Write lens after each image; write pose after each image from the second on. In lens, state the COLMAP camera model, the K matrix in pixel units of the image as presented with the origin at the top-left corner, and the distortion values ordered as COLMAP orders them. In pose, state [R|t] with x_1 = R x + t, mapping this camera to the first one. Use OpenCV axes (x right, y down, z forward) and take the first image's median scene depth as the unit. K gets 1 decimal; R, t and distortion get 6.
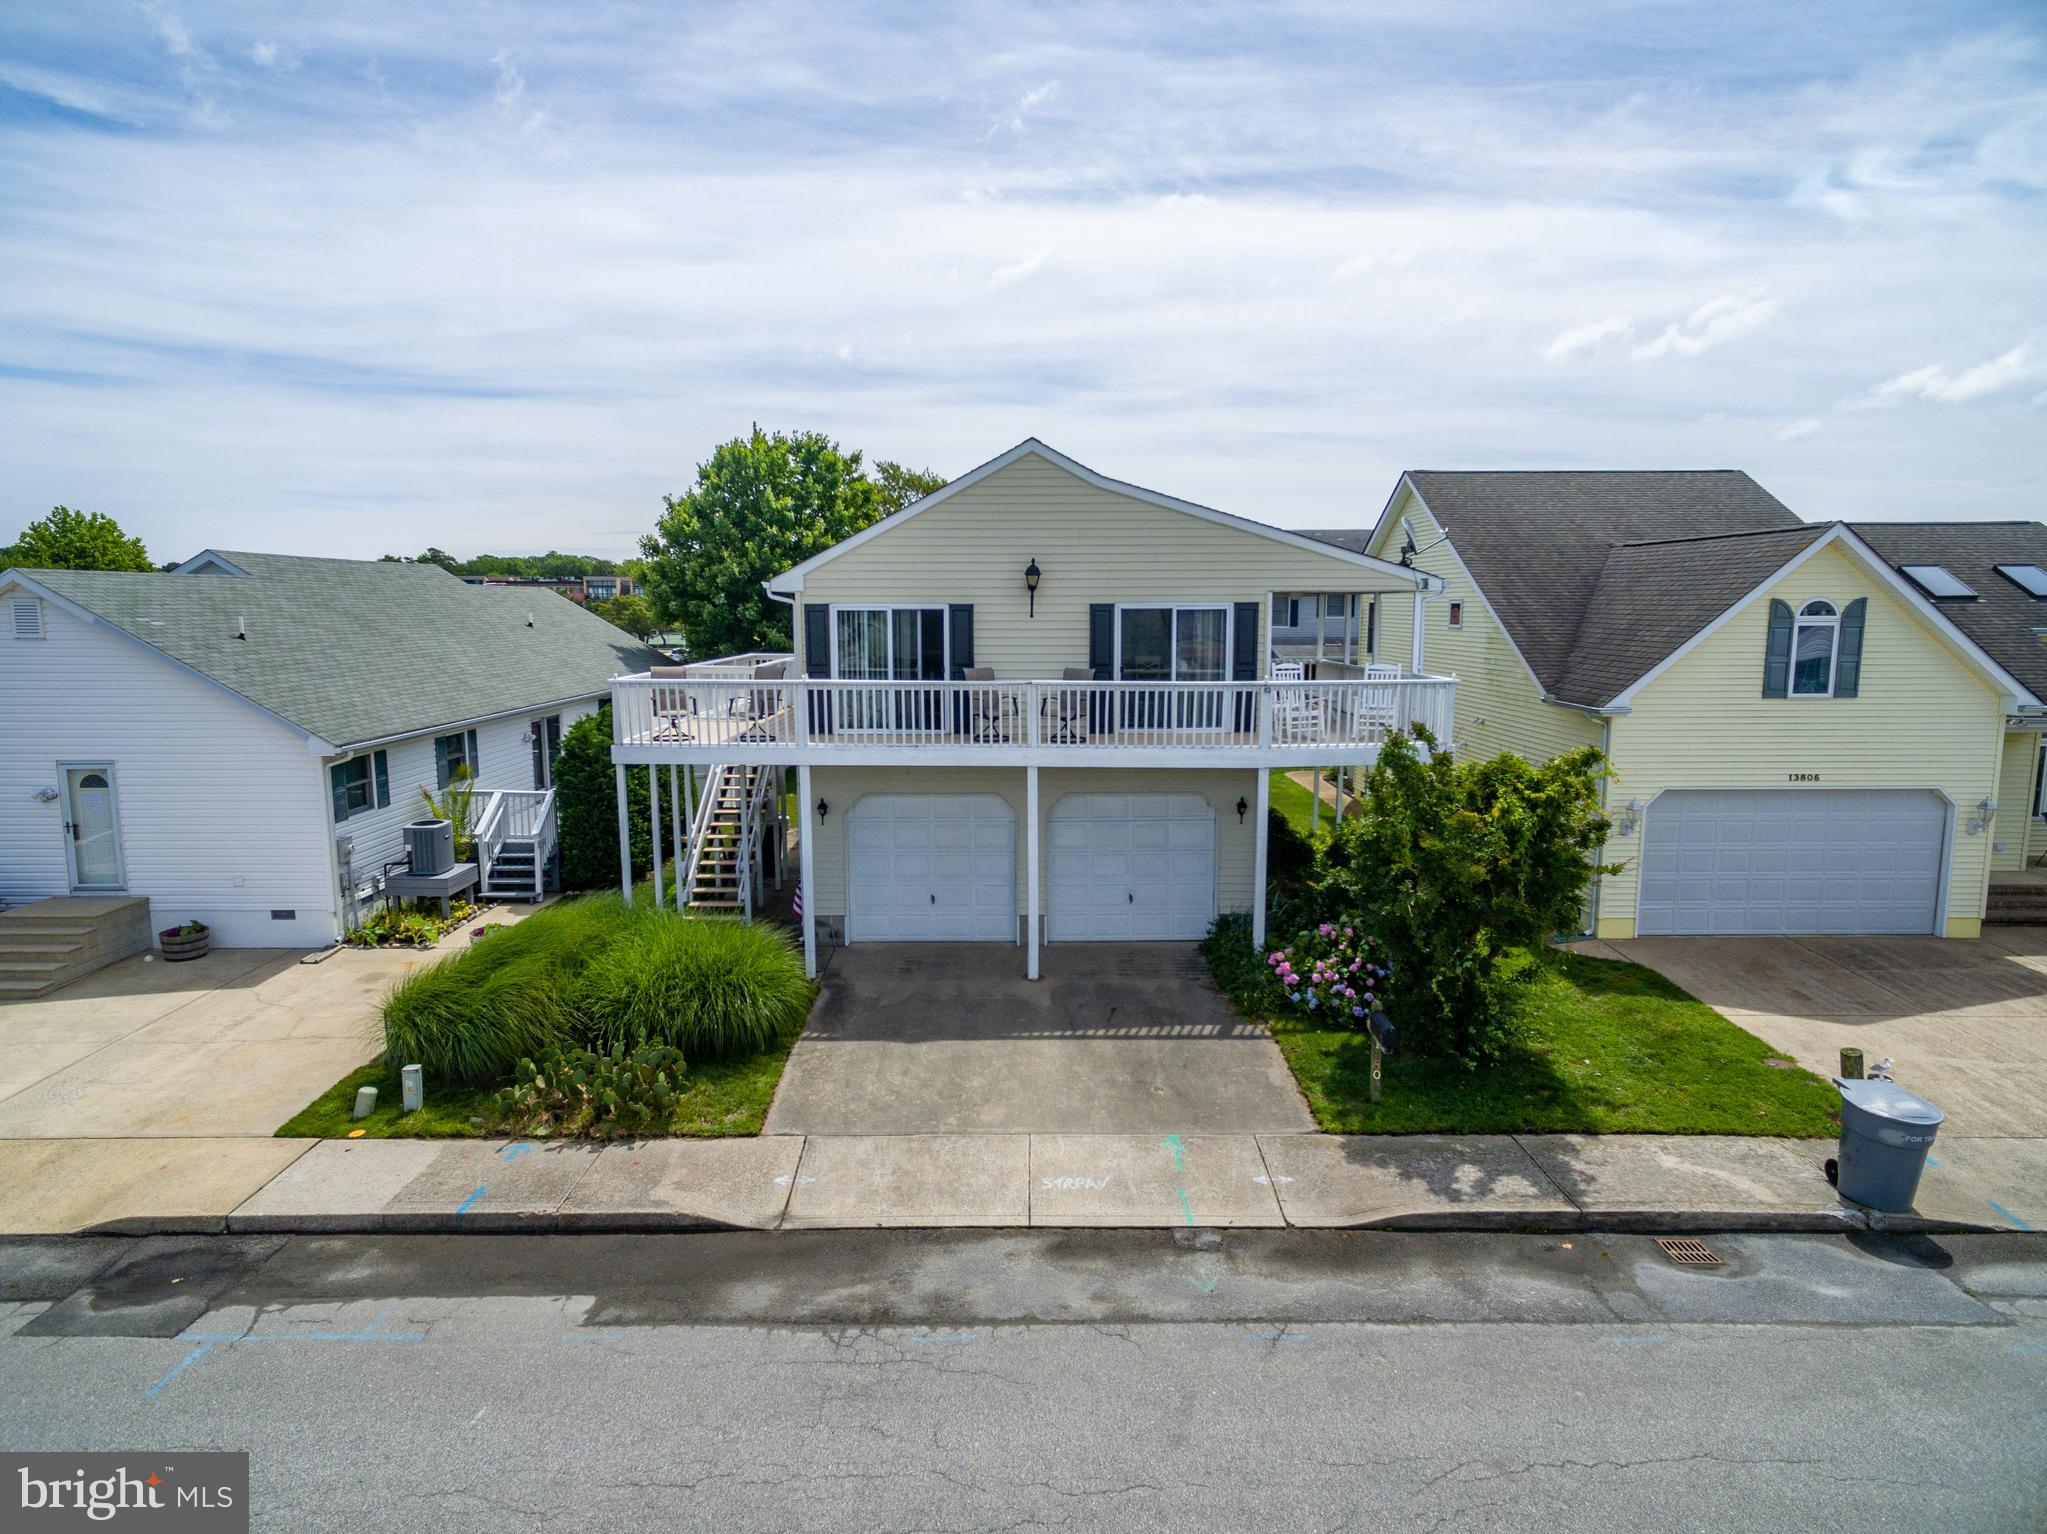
lens RADIAL K [[1144.8, 0, 1018.4], [0, 1144.8, 760.6], [0, 0, 1]] dist [0.006732, 0.005058]
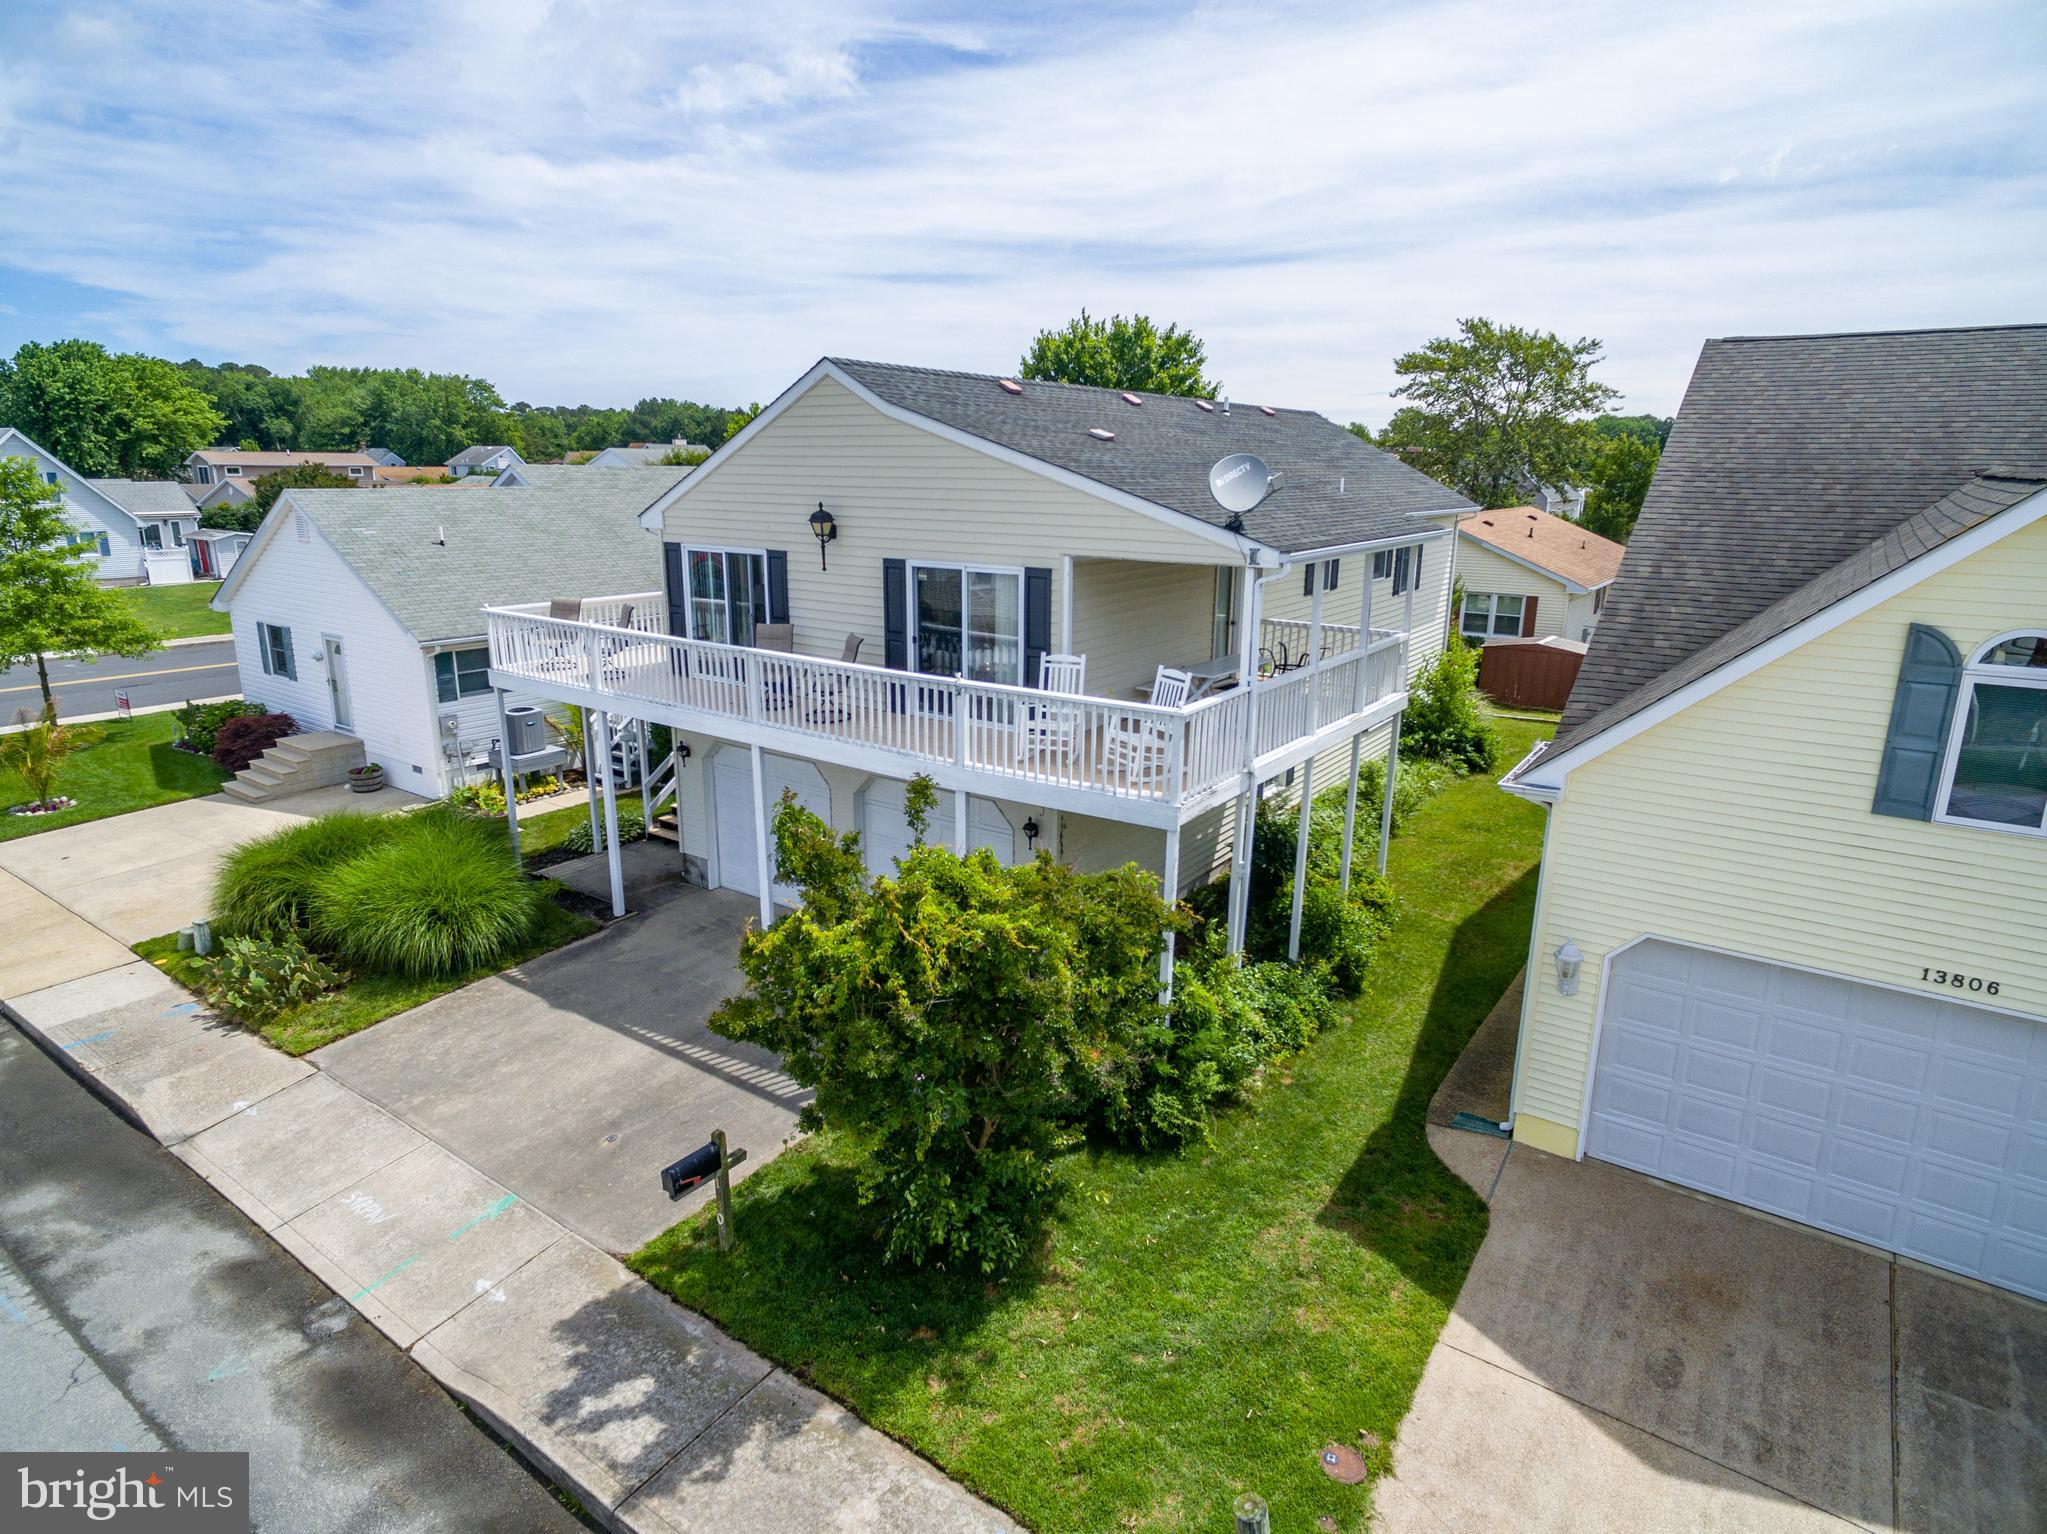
lens RADIAL K [[1144.8, 0, 1014.2], [0, 1144.8, 753.6], [0, 0, 1]] dist [0.006732, 0.005058]
pose [[0.810963, 0.150898, -0.565304, 0.735068], [-0.089100, 0.986752, 0.135577, -0.136962], [0.578273, -0.059579, 0.813665, 0.423781]]
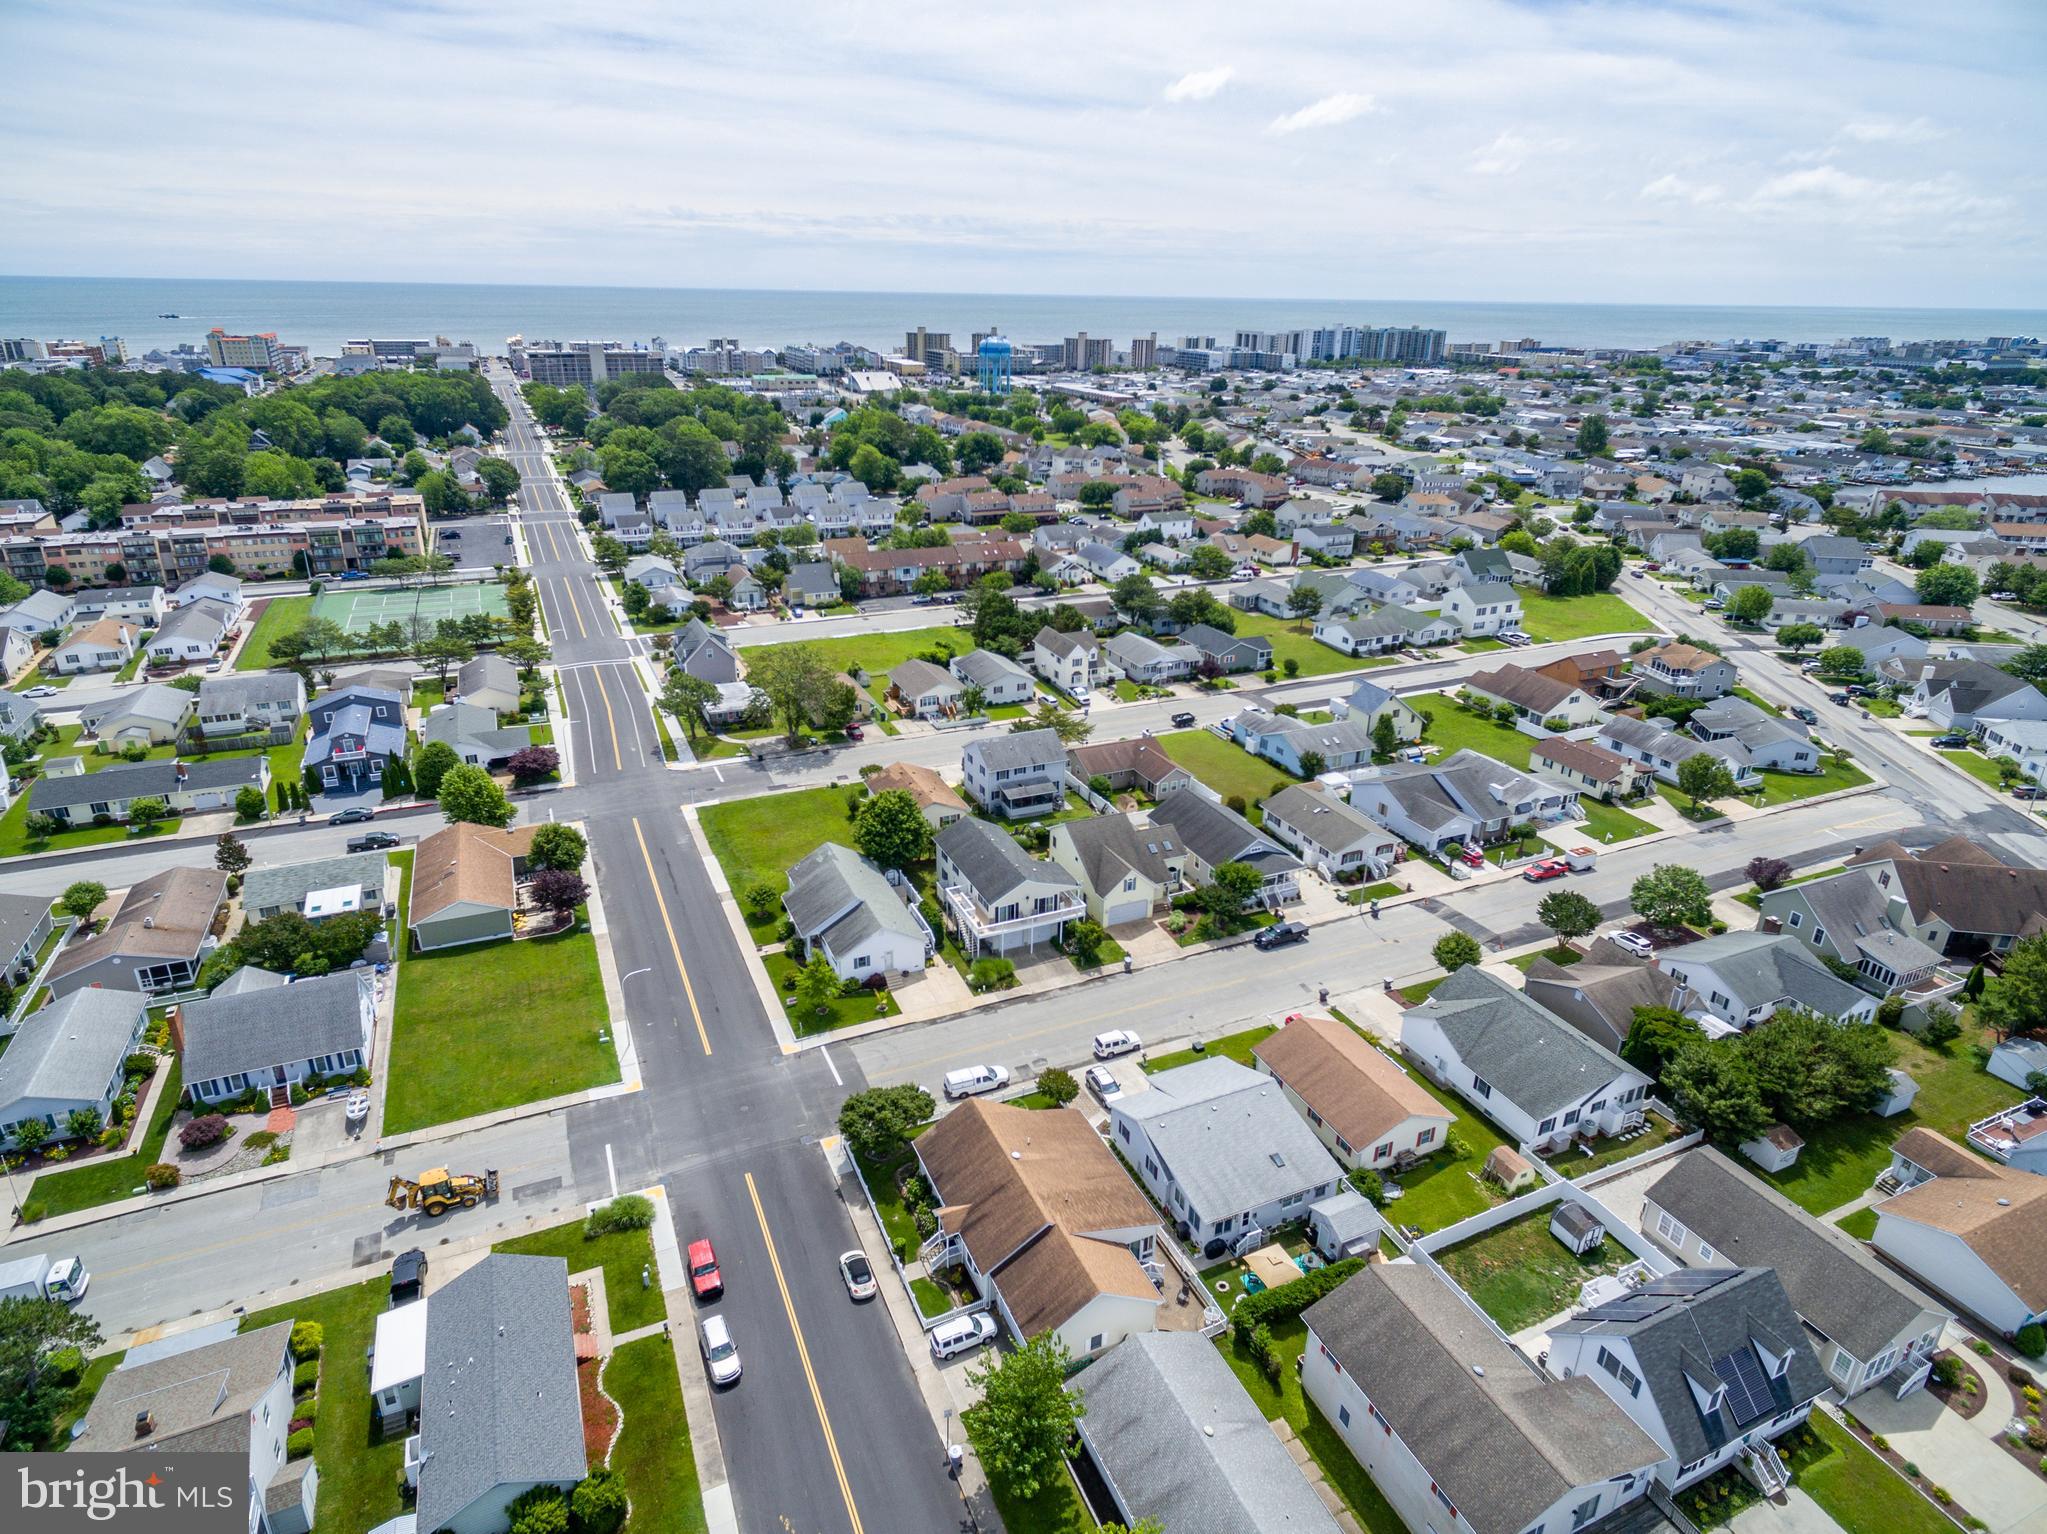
lens RADIAL K [[1144.8, 0, 1026.2], [0, 1144.8, 800.9], [0, 0, 1]] dist [0.006732, 0.005058]
pose [[0.911118, -0.153519, 0.382486, -2.835644], [0.034927, 0.953460, 0.299490, -3.110007], [-0.410663, -0.259512, 0.874076, -5.405749]]
